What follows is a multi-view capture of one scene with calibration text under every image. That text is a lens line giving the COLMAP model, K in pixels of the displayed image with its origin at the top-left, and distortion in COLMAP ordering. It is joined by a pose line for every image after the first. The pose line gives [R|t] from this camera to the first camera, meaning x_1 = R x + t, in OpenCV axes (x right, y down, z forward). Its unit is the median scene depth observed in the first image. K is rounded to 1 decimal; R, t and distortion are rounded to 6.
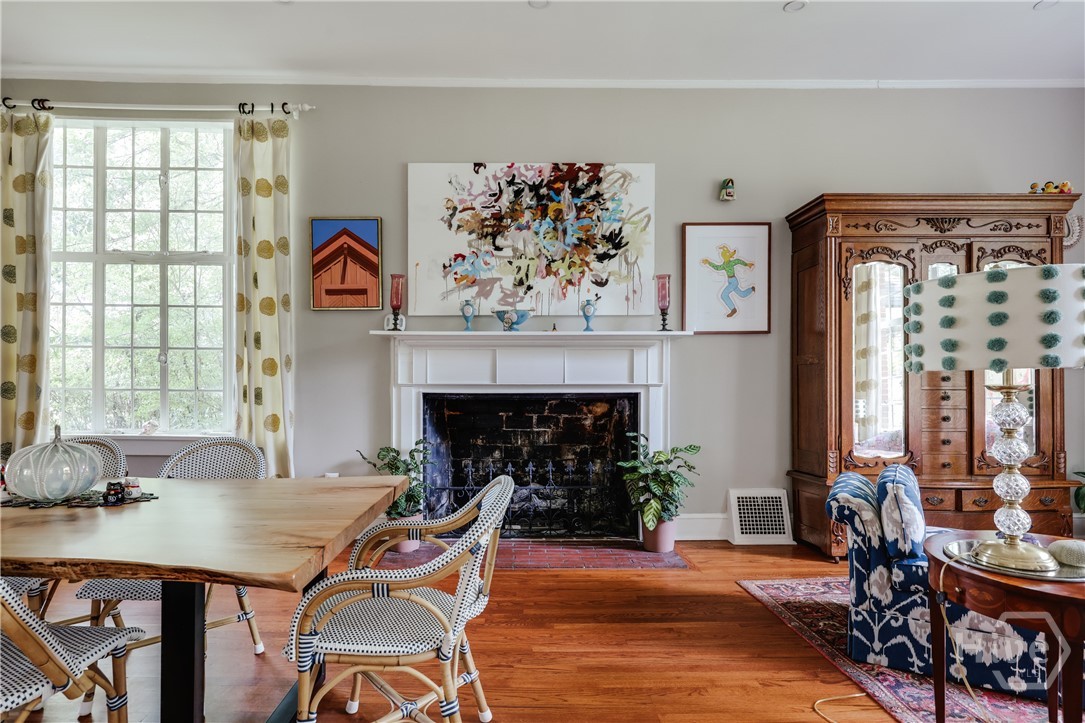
lens RADIAL K [[559.9, 0, 541.7], [0, 559.9, 374.7], [0, 0, 1]] dist [0.001707, 0.000195]
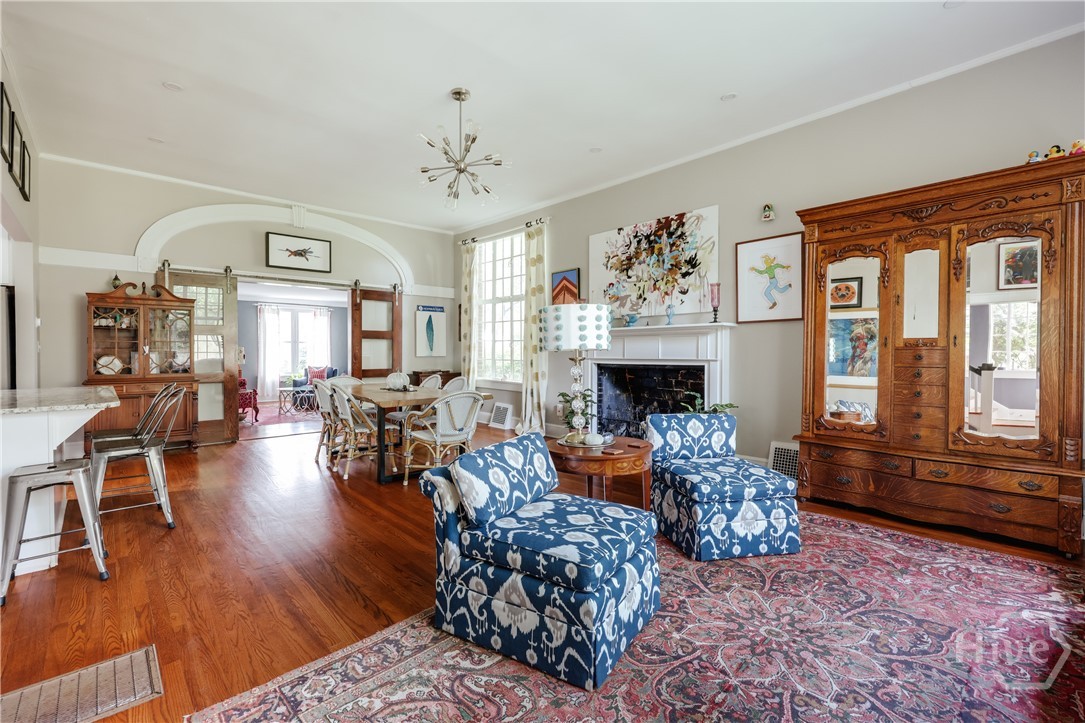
lens RADIAL K [[465.9, 0, 547.0], [0, 465.9, 352.9], [0, 0, 1]] dist [-0.001272, 0.000064]
pose [[0.677899, 0.001292, -0.735154, 0.776306], [-0.002484, 0.999997, -0.000533, 0.001023], [0.735151, 0.002188, 0.677900, -0.119067]]
